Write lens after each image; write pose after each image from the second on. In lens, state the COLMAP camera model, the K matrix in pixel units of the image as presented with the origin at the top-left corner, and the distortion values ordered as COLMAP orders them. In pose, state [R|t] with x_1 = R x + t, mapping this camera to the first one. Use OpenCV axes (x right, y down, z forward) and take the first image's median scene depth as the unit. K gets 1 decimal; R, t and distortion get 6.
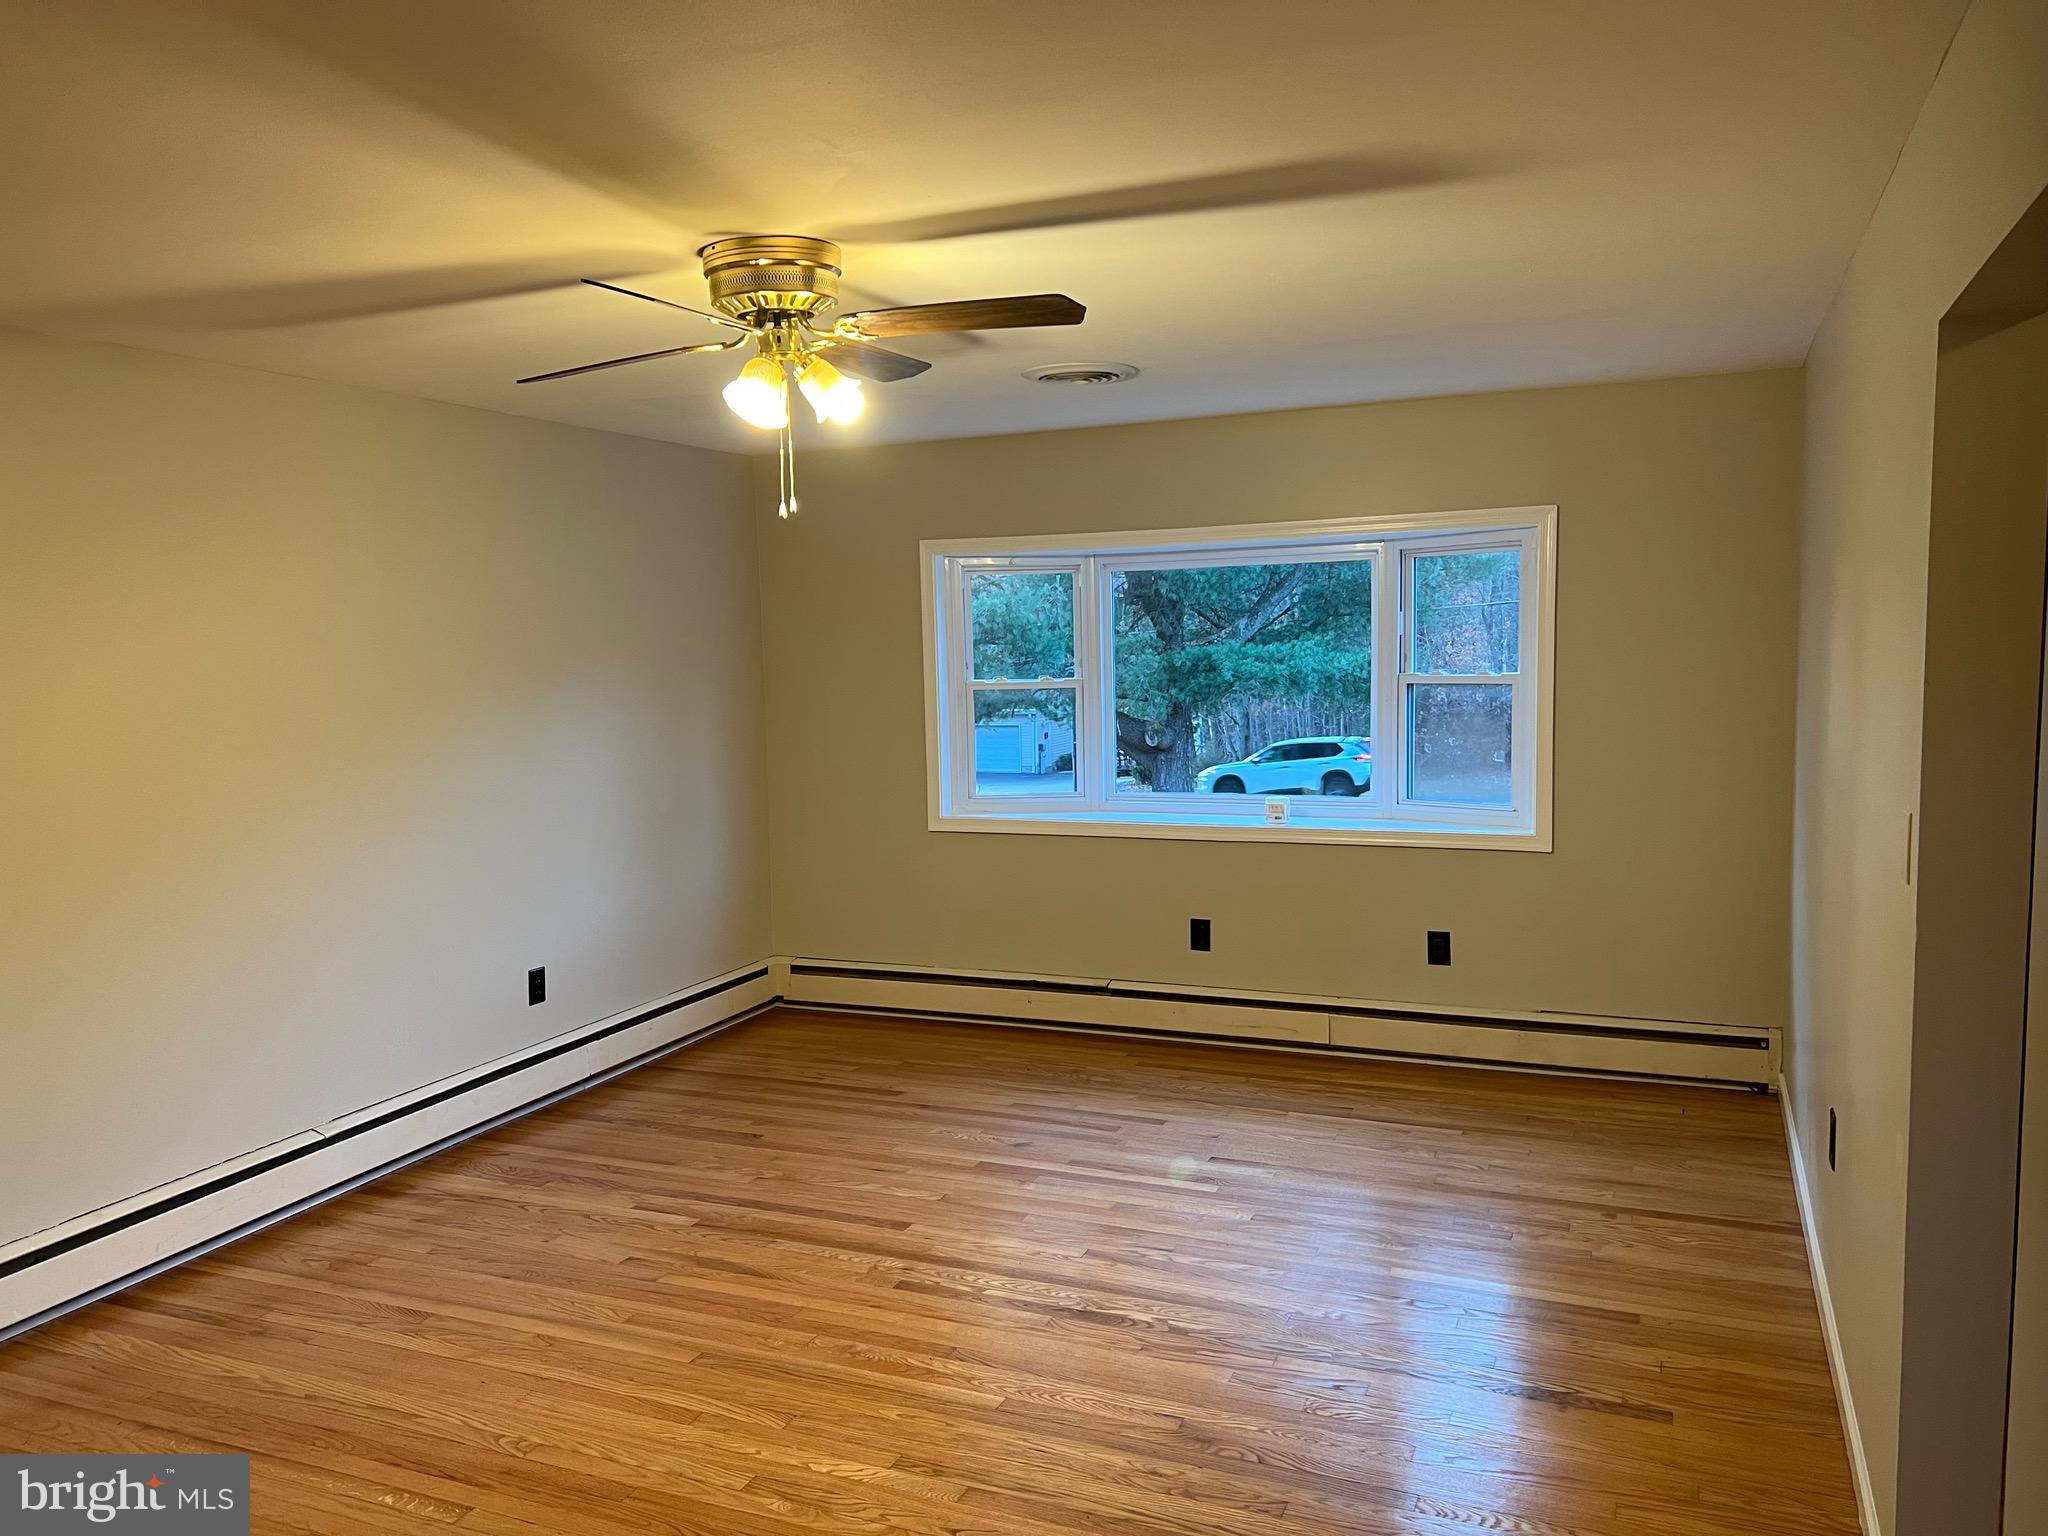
lens RADIAL K [[1511.7, 0, 1018.5], [0, 1511.7, 769.9], [0, 0, 1]] dist [0.063965, -0.050906]
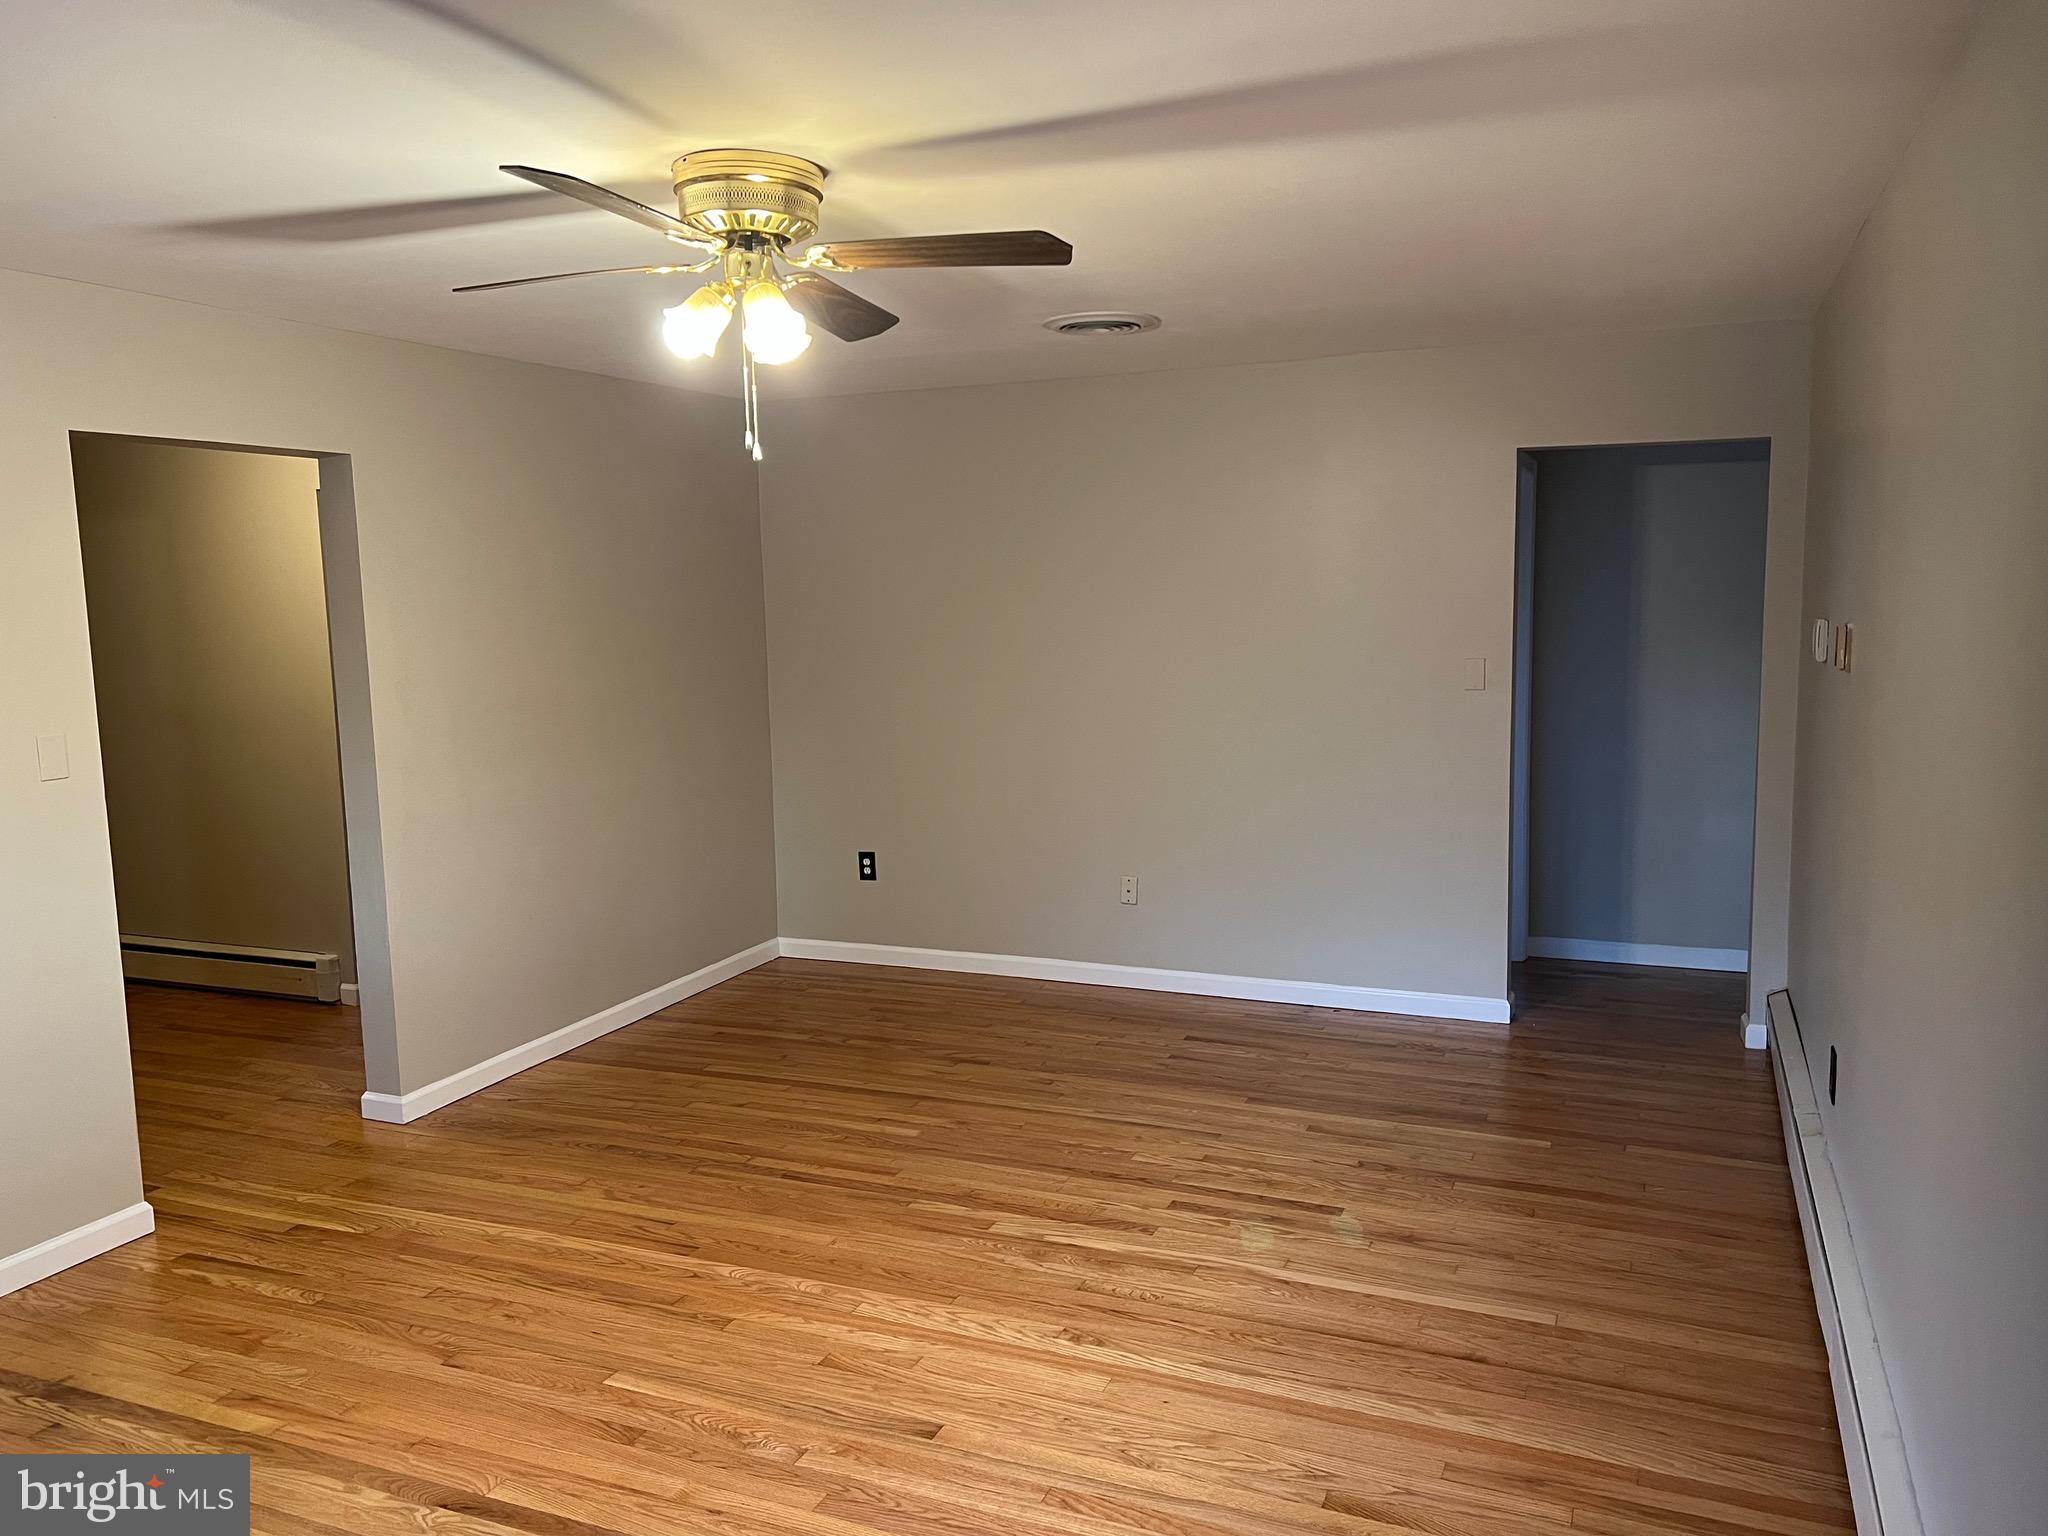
lens RADIAL K [[1494.6, 0, 1050.6], [0, 1494.6, 787.2], [0, 0, 1]] dist [0.082329, -0.000292]
pose [[-0.998934, 0.040455, -0.022228, -0.172956], [0.034597, 0.974971, 0.219622, -0.097583], [0.030556, 0.218618, -0.975332, 1.125672]]
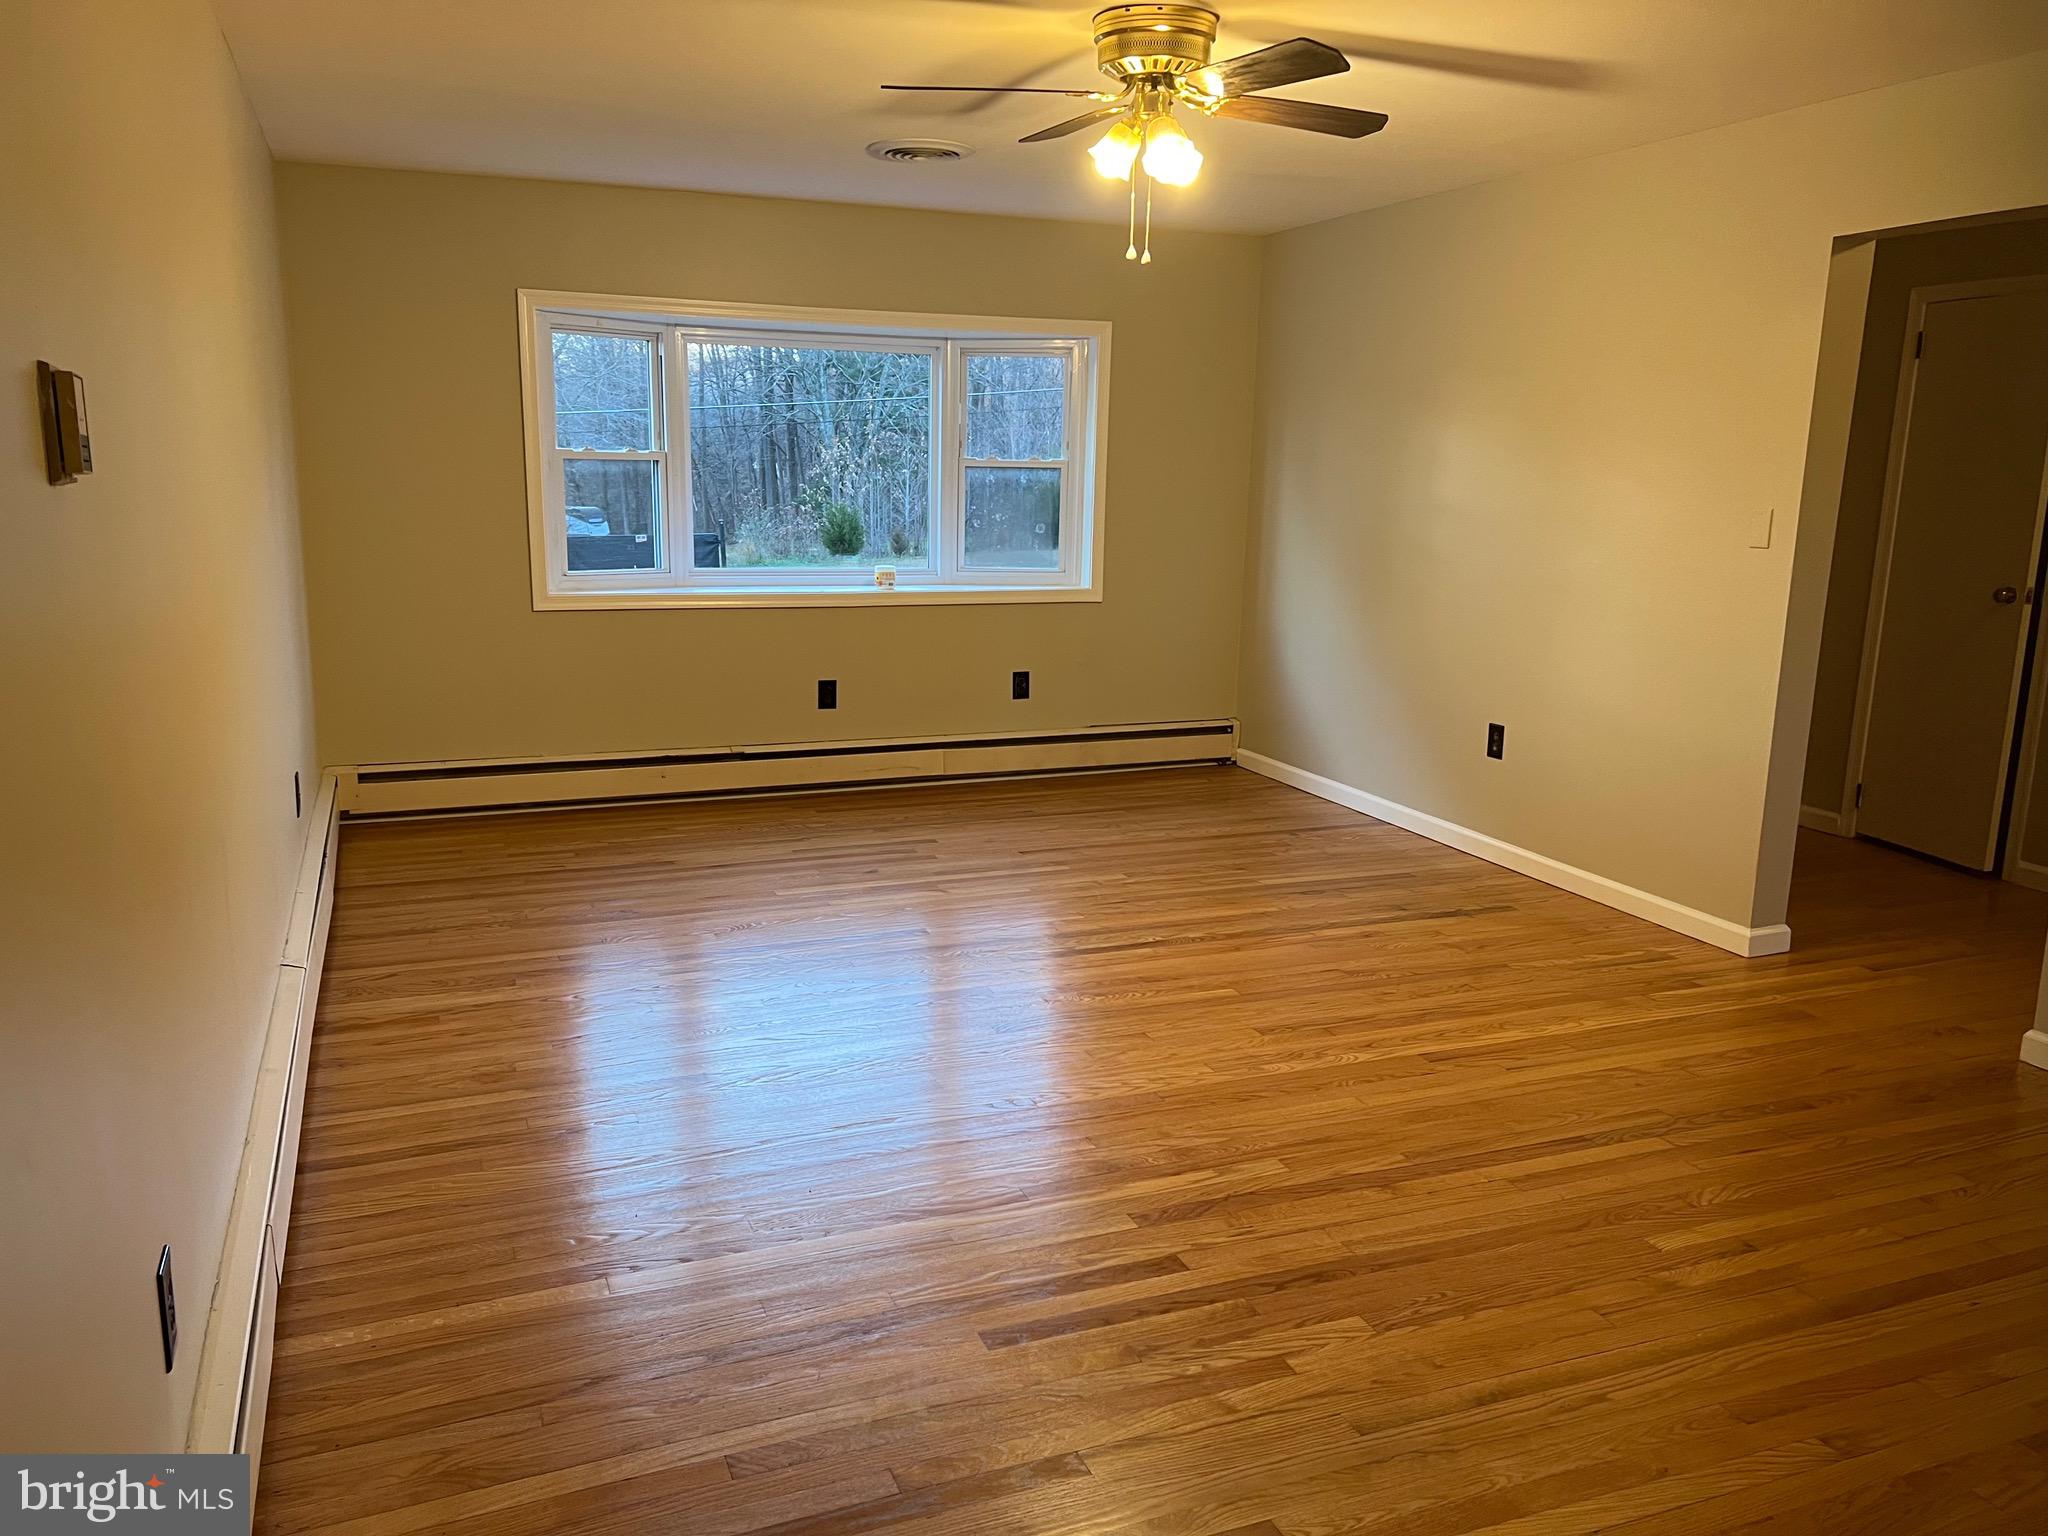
lens RADIAL K [[1560.5, 0, 1014.0], [0, 1560.5, 770.7], [0, 0, 1]] dist [0.157341, -0.219406]
pose [[0.701794, -0.103296, 0.704851, -0.642119], [0.031287, 0.992946, 0.114365, 0.041989], [-0.711693, -0.058208, 0.700075, 0.117133]]
